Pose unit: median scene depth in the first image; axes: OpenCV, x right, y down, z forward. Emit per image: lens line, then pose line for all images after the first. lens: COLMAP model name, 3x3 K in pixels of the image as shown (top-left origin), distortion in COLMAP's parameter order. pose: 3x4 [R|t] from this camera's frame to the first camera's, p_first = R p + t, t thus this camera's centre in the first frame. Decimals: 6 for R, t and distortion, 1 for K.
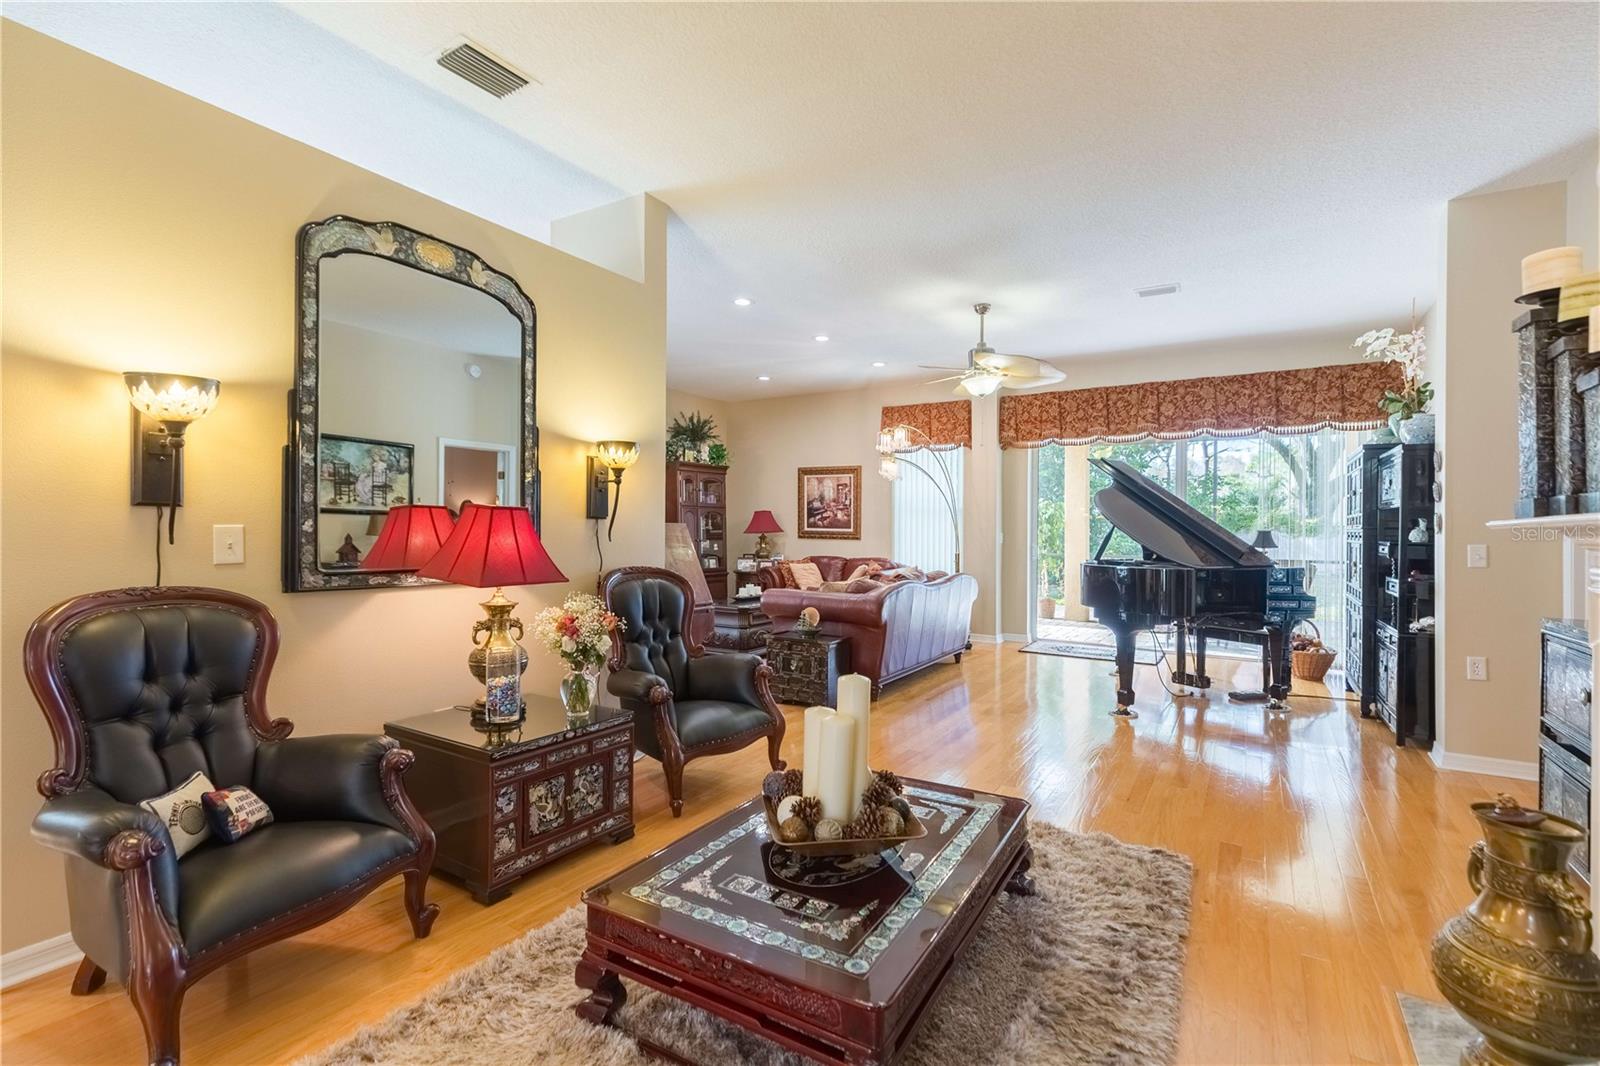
lens RADIAL K [[720.2, 0, 800.1], [0, 720.2, 533.8], [0, 0, 1]] dist [0.006080, 0.000717]
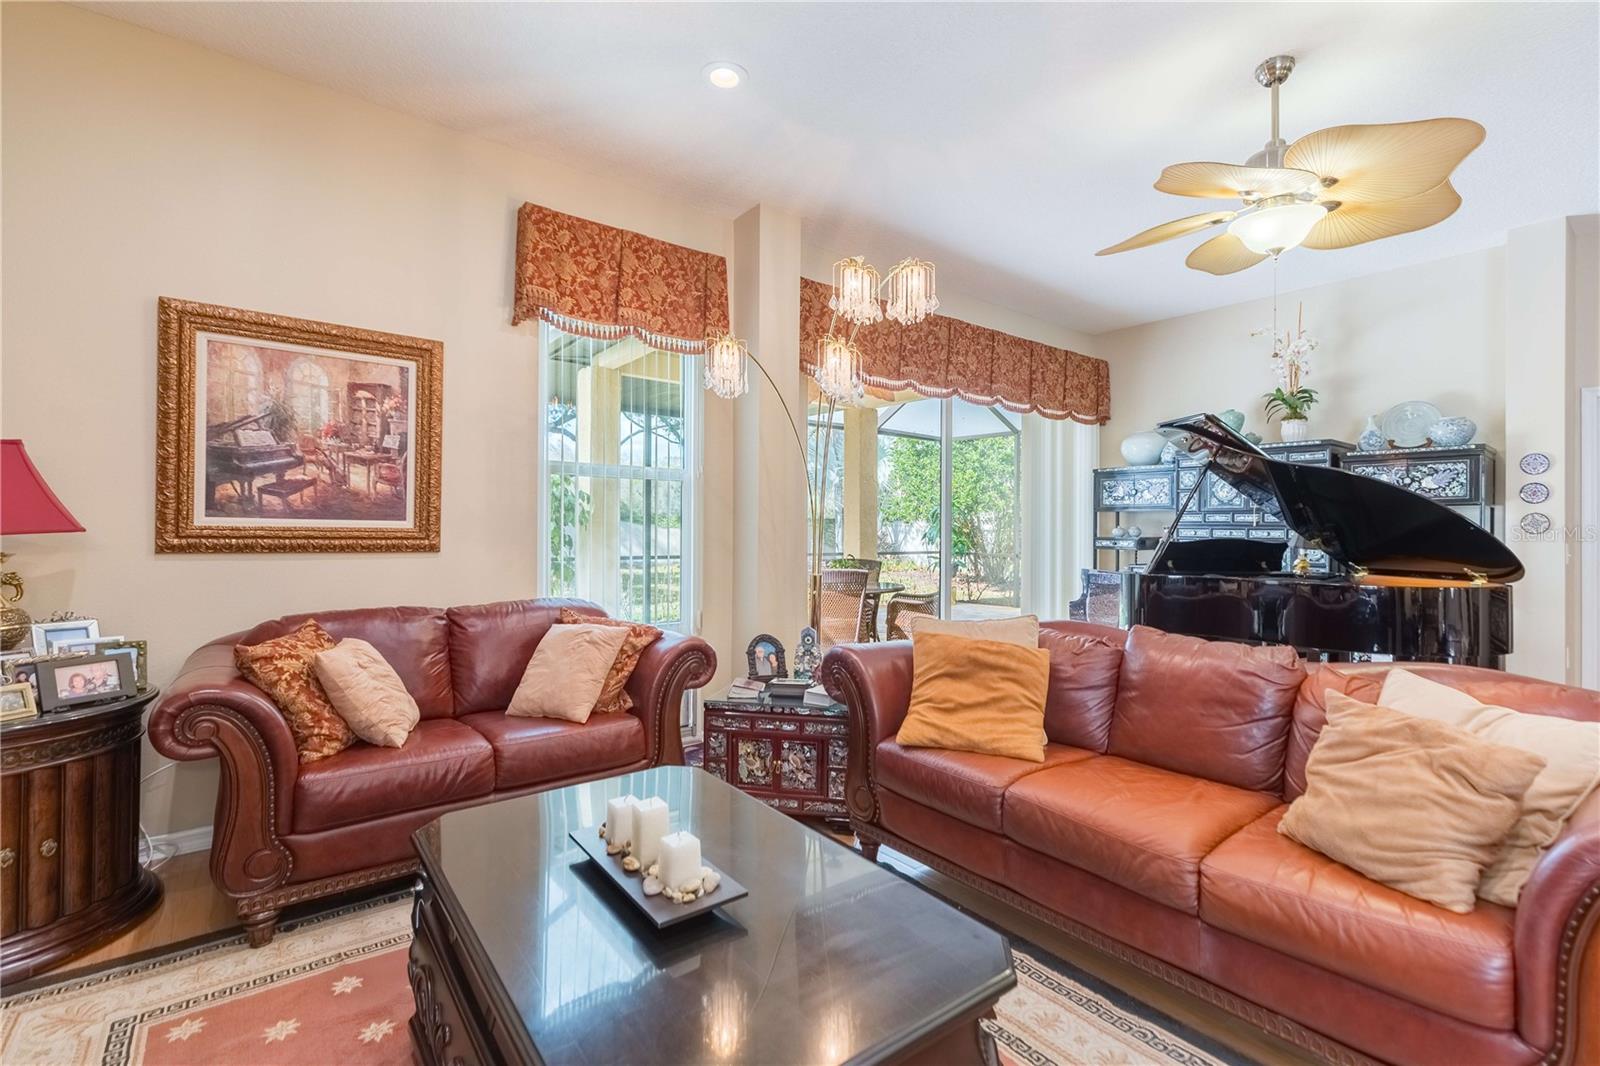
lens RADIAL K [[720.2, 0, 810.6], [0, 720.2, 531.3], [0, 0, 1]] dist [0.006080, 0.000717]
pose [[0.357865, -0.000309, 0.933773, -0.176336], [0.003951, 0.999991, -0.001183, -0.000895], [-0.933765, 0.004112, 0.357863, 0.684819]]
